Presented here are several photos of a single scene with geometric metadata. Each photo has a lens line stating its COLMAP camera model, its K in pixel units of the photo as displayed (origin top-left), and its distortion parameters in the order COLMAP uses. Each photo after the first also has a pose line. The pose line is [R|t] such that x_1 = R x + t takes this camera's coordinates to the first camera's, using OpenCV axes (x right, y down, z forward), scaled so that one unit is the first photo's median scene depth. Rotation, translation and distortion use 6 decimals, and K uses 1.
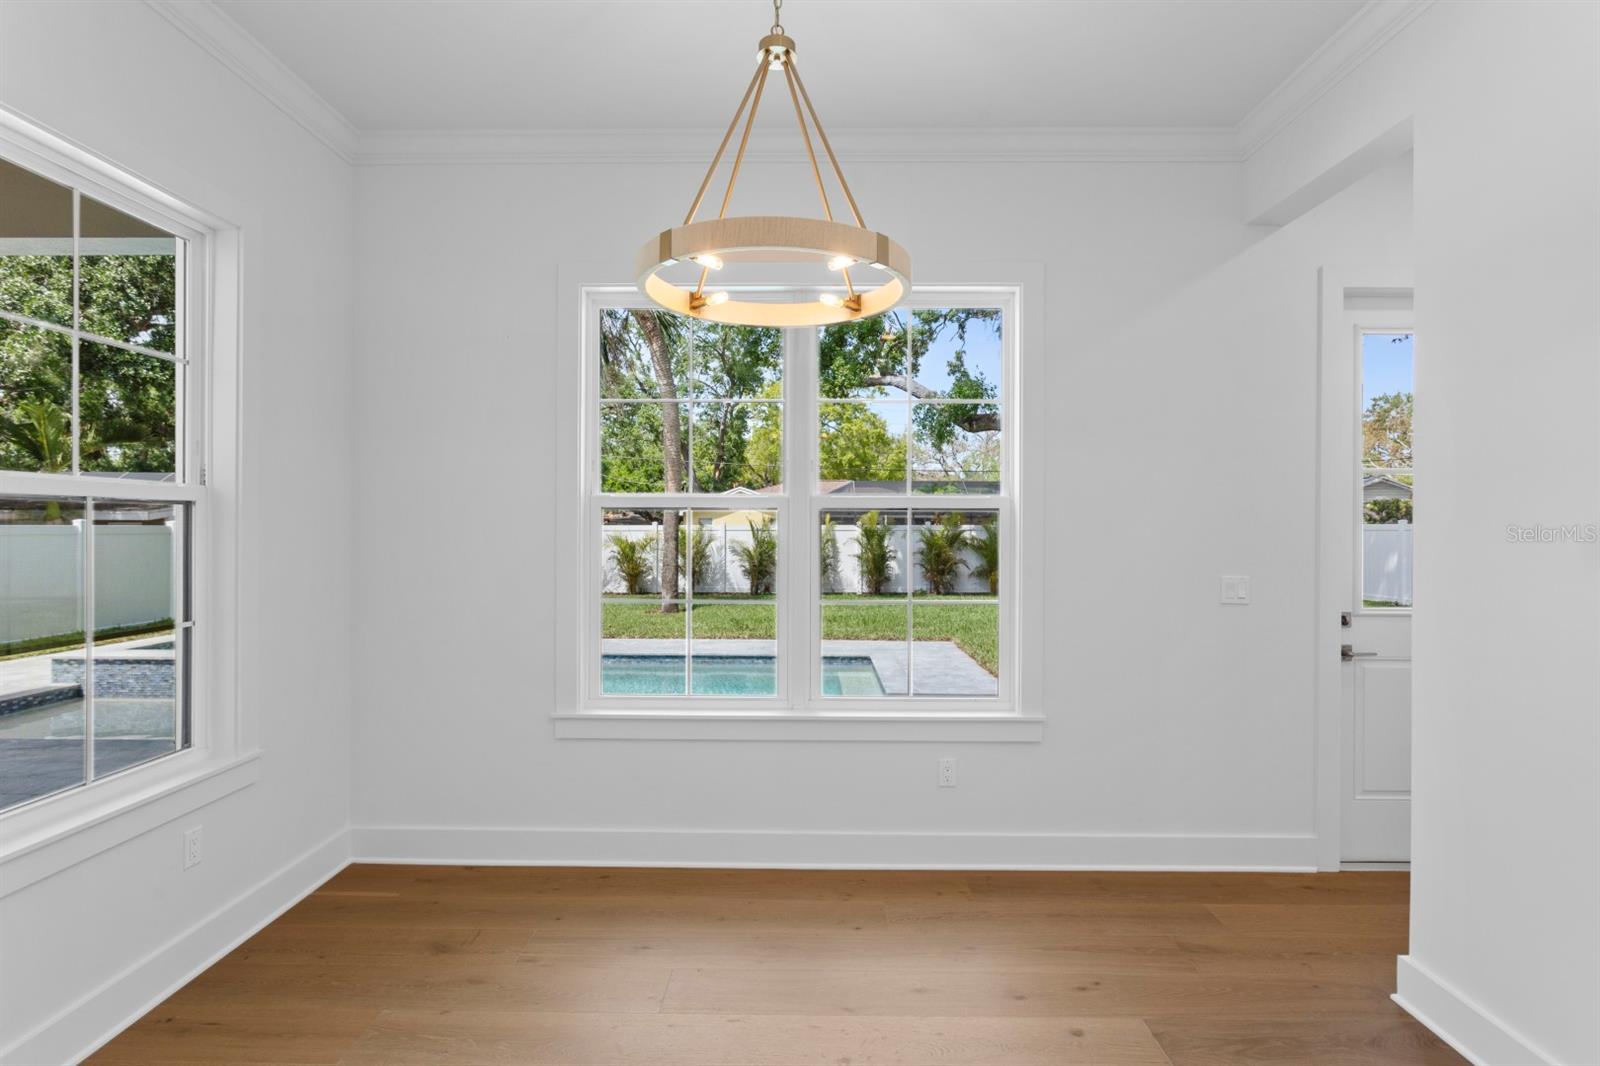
lens RADIAL K [[820.2, 0, 800.3], [0, 820.2, 527.8], [0, 0, 1]] dist [-0.001052, 0.000637]
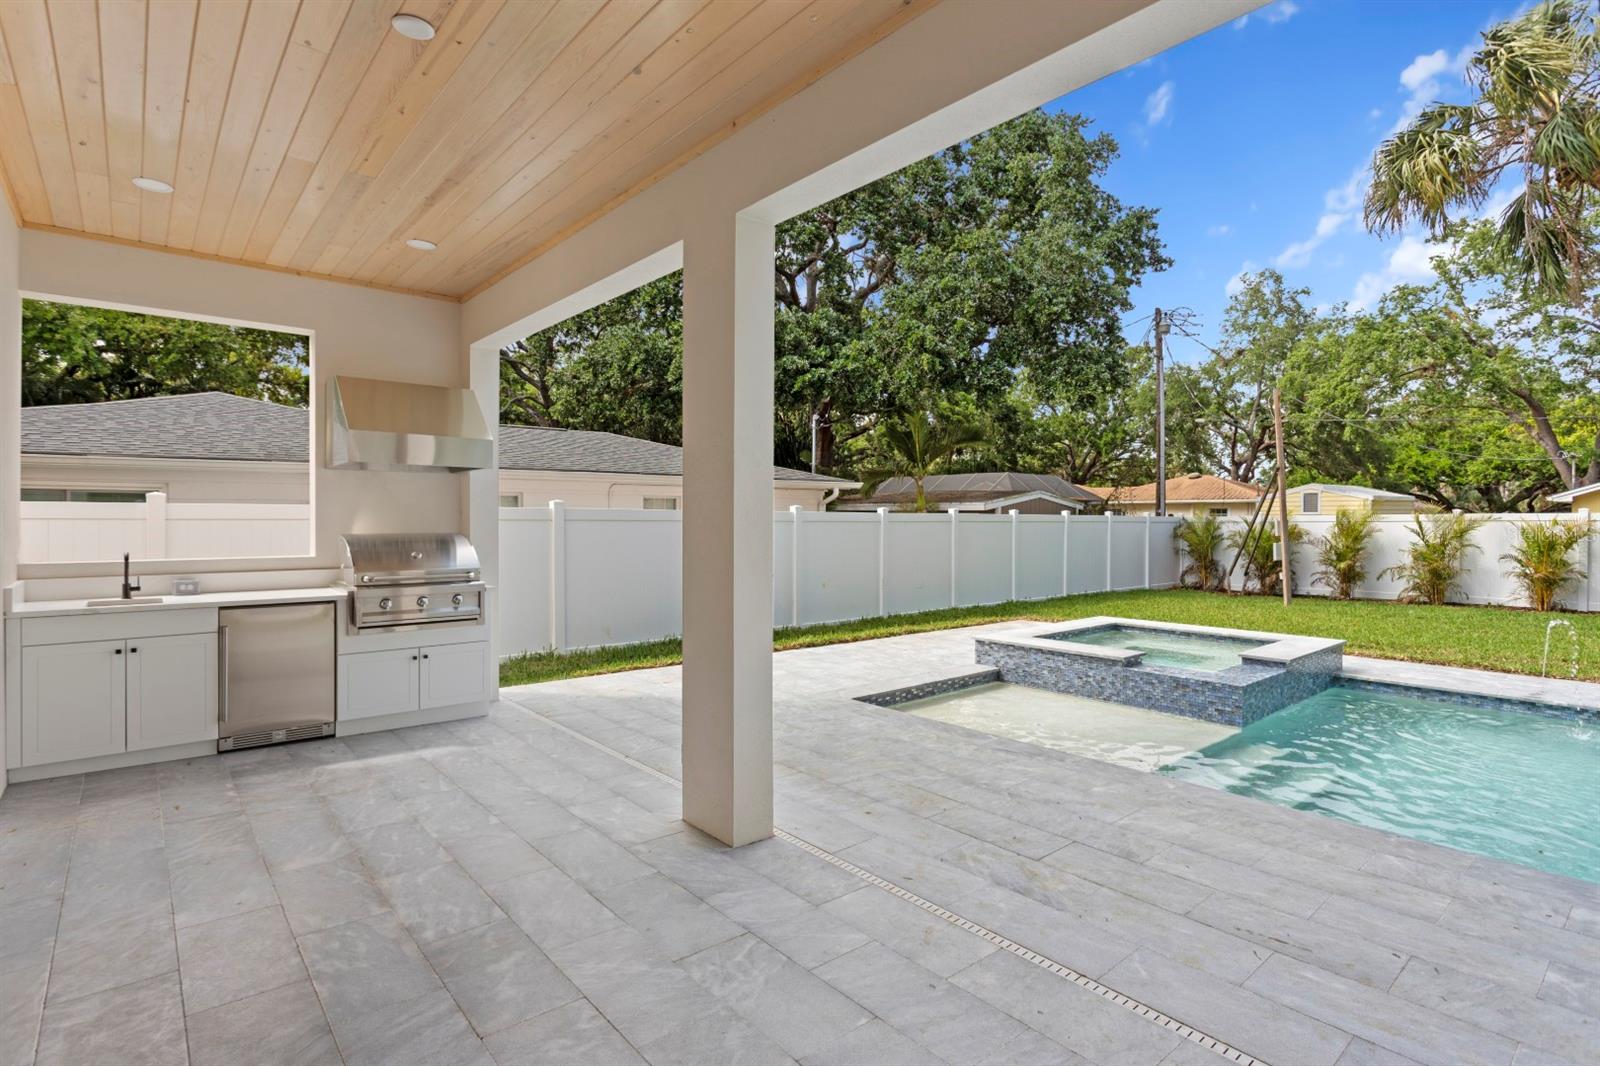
lens RADIAL K [[793.2, 0, 803.7], [0, 793.2, 525.0], [0, 0, 1]] dist [-0.006456, 0.000083]
pose [[0.668280, 0.003744, -0.743900, -0.328108], [-0.001090, 0.999991, 0.004053, 0.014586], [0.743909, -0.001897, 0.668278, 0.188410]]
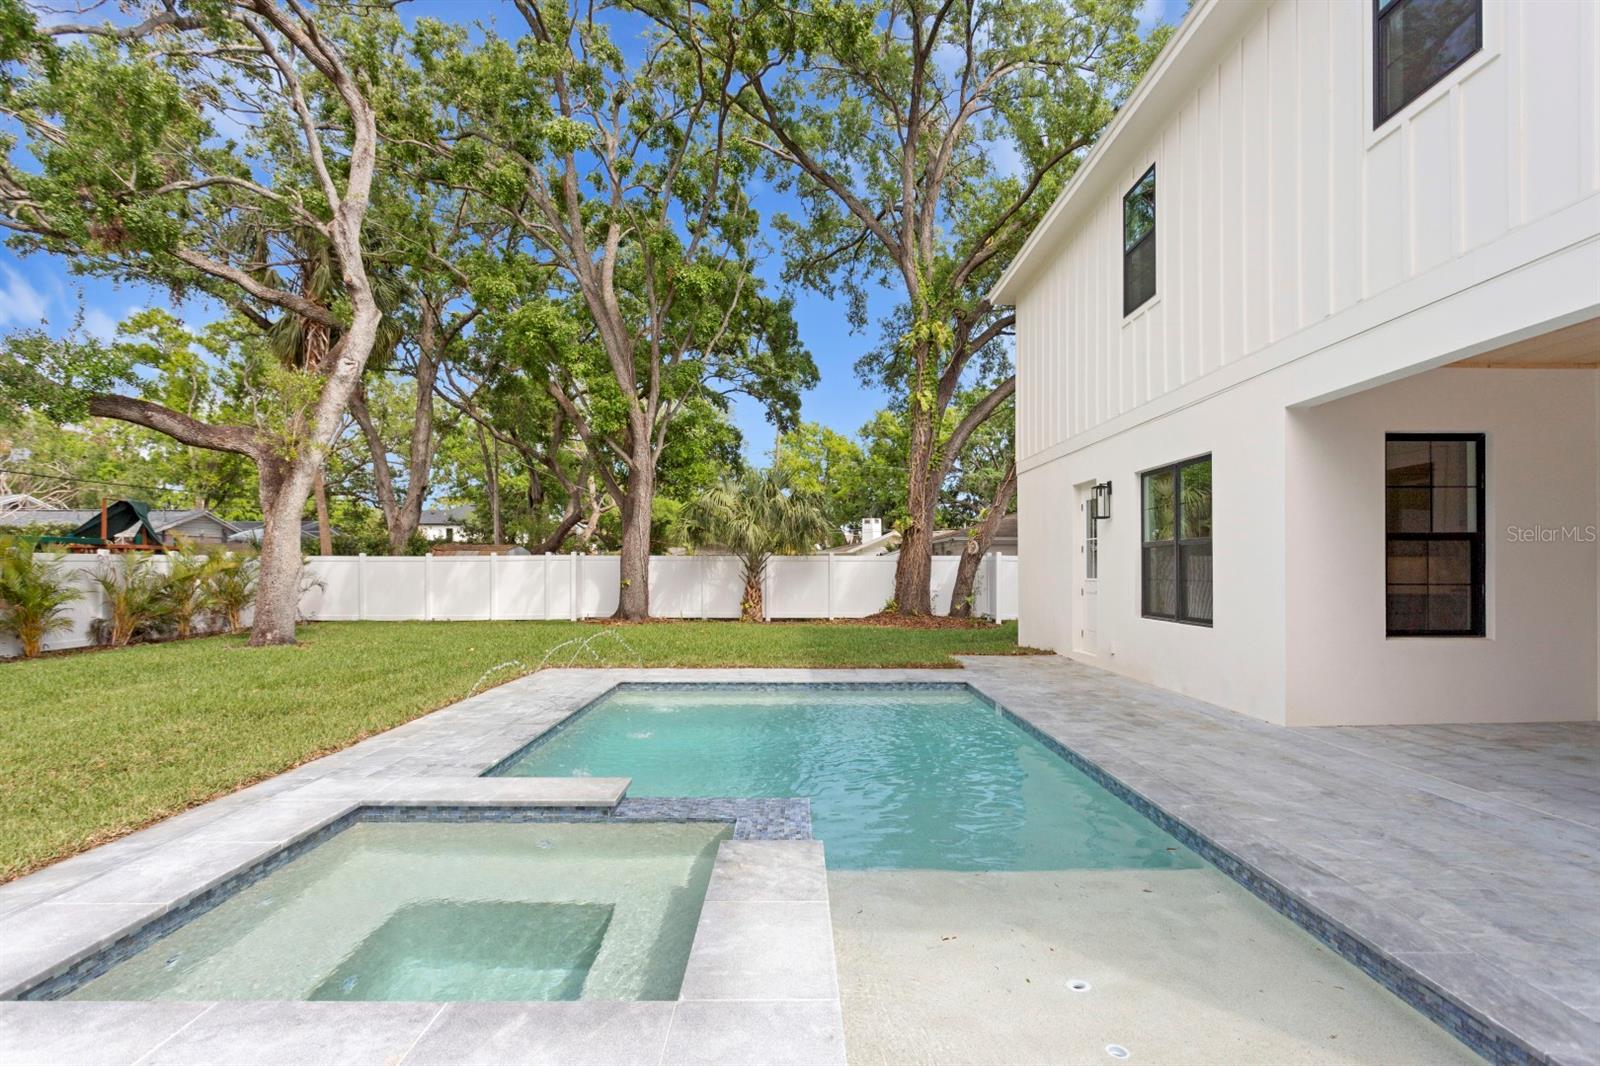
lens RADIAL K [[798.8, 0, 798.3], [0, 798.8, 540.4], [0, 0, 1]] dist [-0.001799, 0.001828]
pose [[-0.025464, 0.030605, 0.999207, -1.124796], [0.002370, 0.999530, -0.030554, 0.019587], [-0.999673, 0.001590, -0.025524, 1.016422]]
